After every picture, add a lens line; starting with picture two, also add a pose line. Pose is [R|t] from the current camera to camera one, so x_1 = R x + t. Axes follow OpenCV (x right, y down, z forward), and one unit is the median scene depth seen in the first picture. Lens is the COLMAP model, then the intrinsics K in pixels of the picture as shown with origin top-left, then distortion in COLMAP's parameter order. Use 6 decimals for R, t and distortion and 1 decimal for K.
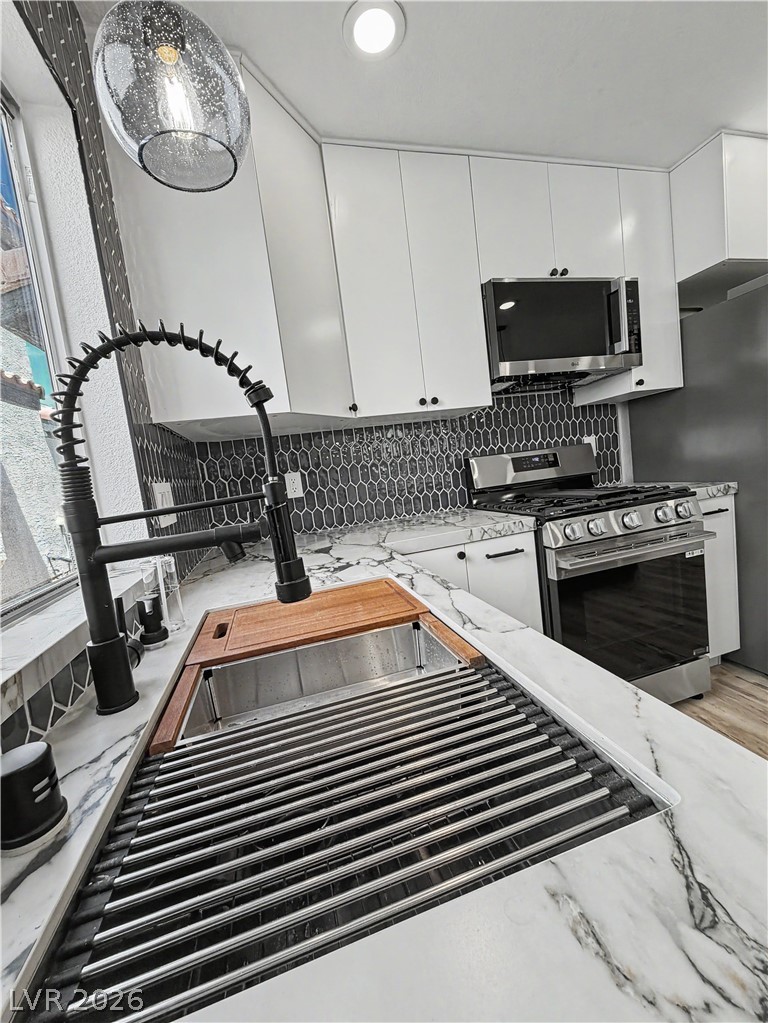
lens RADIAL K [[402.5, 0, 387.0], [0, 402.5, 515.5], [0, 0, 1]] dist [-0.001261, -0.000087]
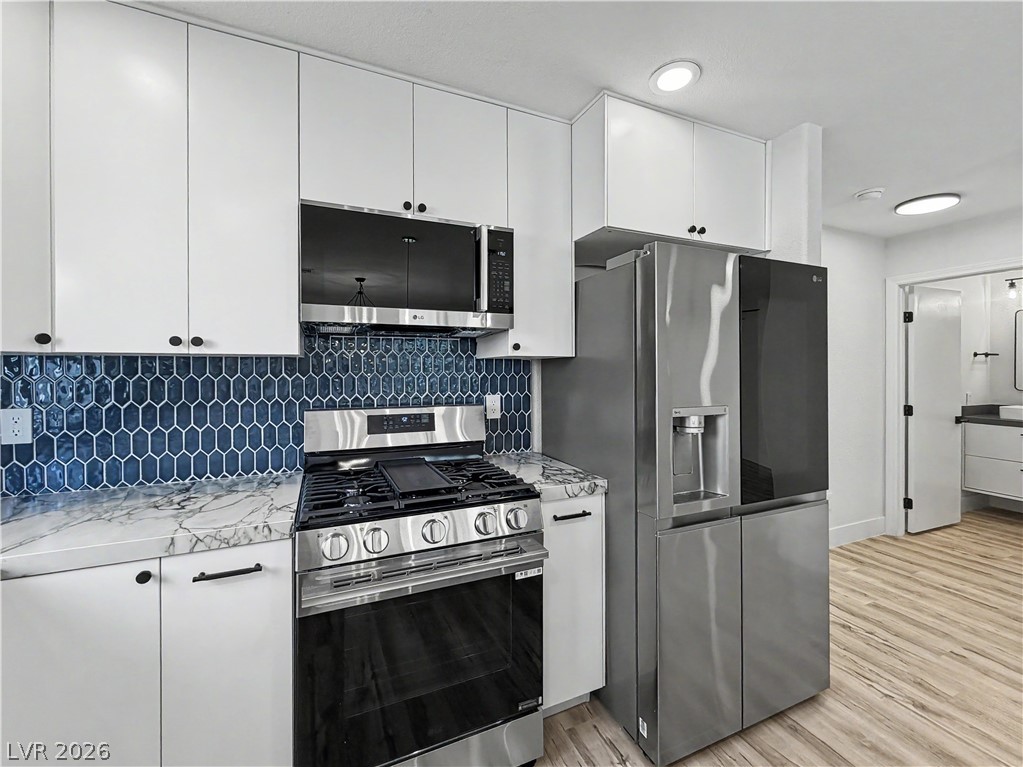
lens RADIAL K [[421.7, 0, 508.4], [0, 421.7, 376.9], [0, 0, 1]] dist [-0.000257, -0.000254]
pose [[0.982502, 0.120844, 0.141729, 0.536375], [-0.104999, 0.987868, -0.114419, -0.179299], [-0.153837, 0.097536, 0.983271, 0.149838]]
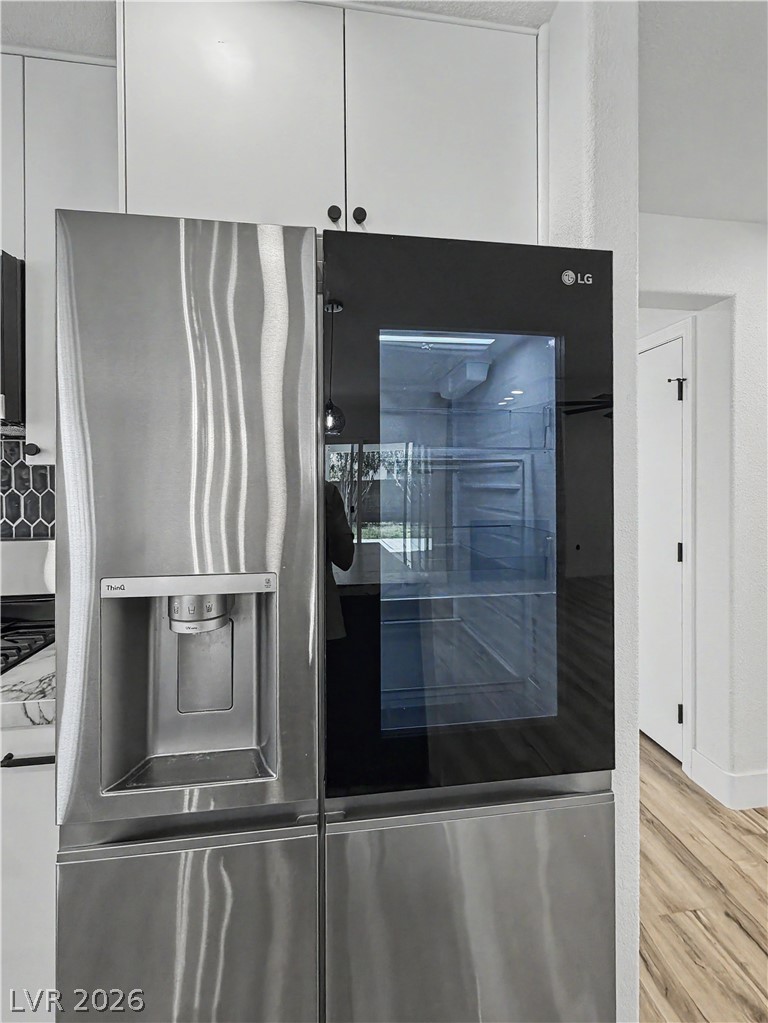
lens RADIAL K [[452.1, 0, 385.1], [0, 452.1, 488.9], [0, 0, 1]] dist [-0.001492, -0.000324]
pose [[0.984764, 0.122129, -0.123789, 1.231545], [-0.132965, 0.987606, -0.083400, -0.318103], [0.112069, 0.098589, 0.988798, 0.527477]]
